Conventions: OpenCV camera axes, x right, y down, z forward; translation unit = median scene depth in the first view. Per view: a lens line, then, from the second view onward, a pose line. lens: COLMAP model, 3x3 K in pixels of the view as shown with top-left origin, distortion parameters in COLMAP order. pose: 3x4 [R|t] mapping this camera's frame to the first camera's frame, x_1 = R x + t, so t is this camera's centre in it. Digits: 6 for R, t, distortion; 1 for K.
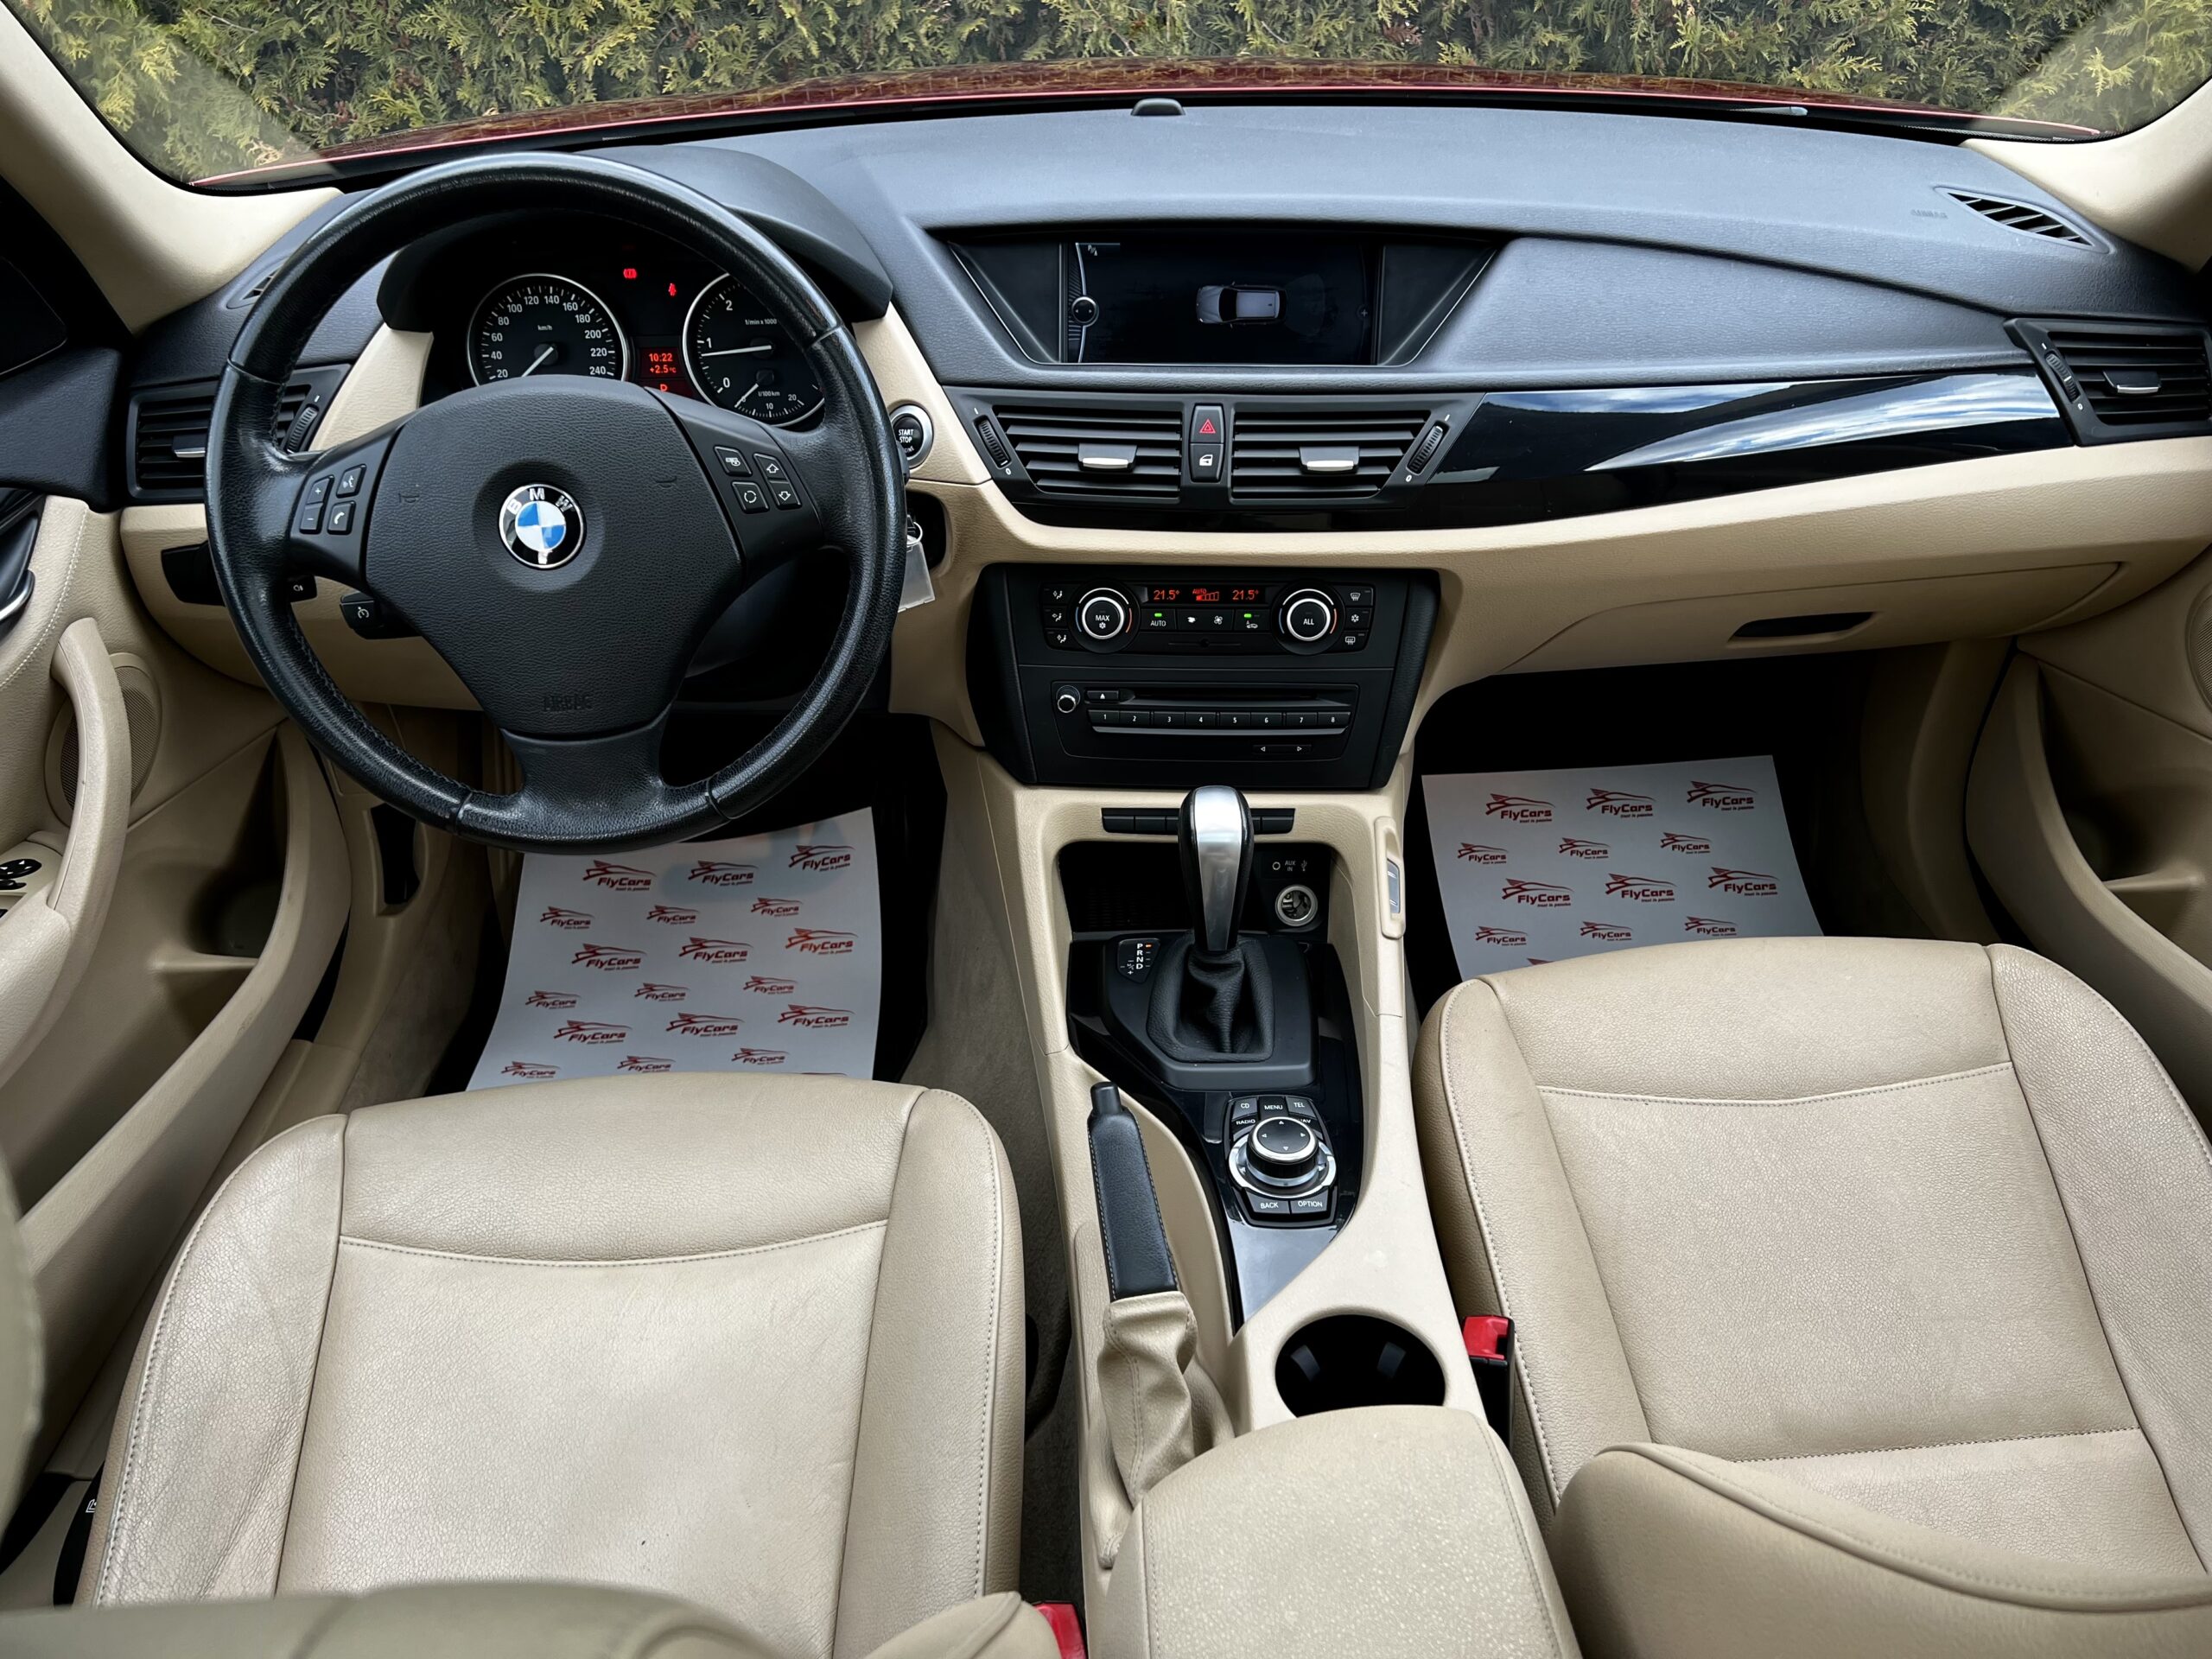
lens RADIAL K [[1649.0, 0, 1093.2], [0, 1649.0, 819.8], [0, 0, 1]] dist [0.128431, -0.249371]
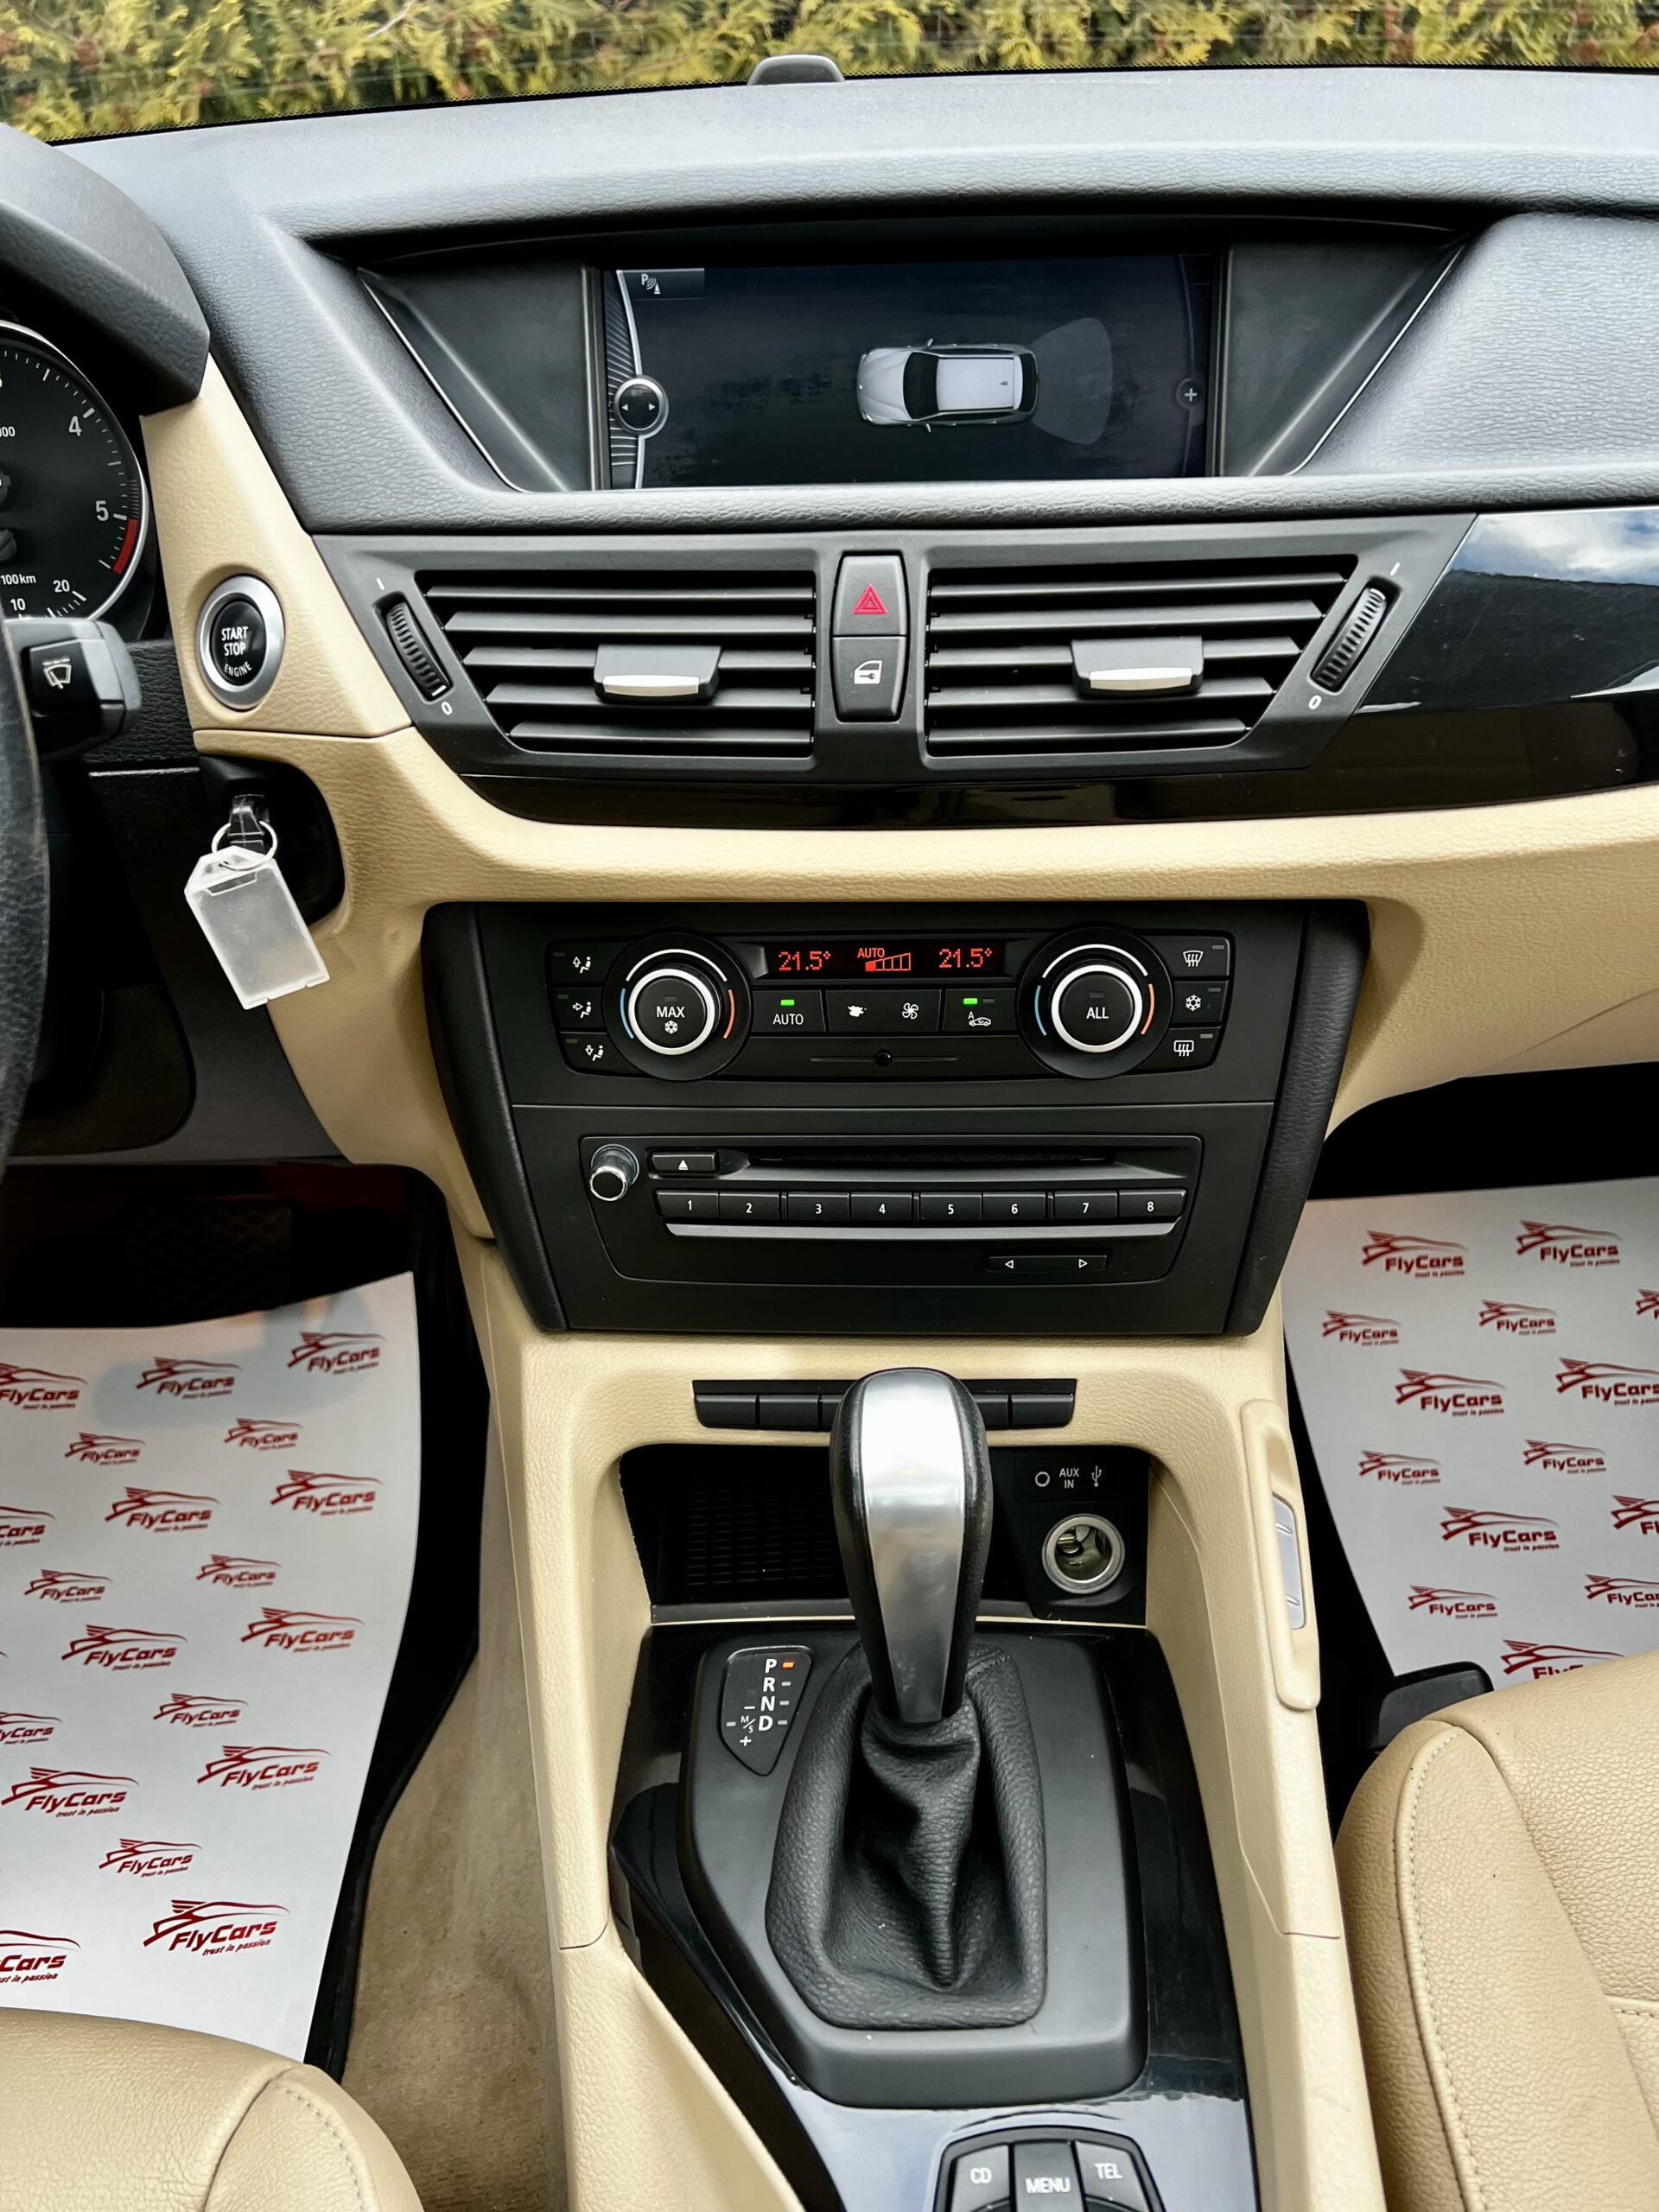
lens RADIAL K [[1655.8, 0, 829.5], [0, 1655.8, 1106.0], [0, 0, 1]] dist [0.061574, -0.073266]
pose [[0.999713, -0.019179, -0.014343, 0.058637], [0.018887, 0.999617, -0.020238, -0.083972], [0.014725, 0.019961, 0.999692, 0.516740]]
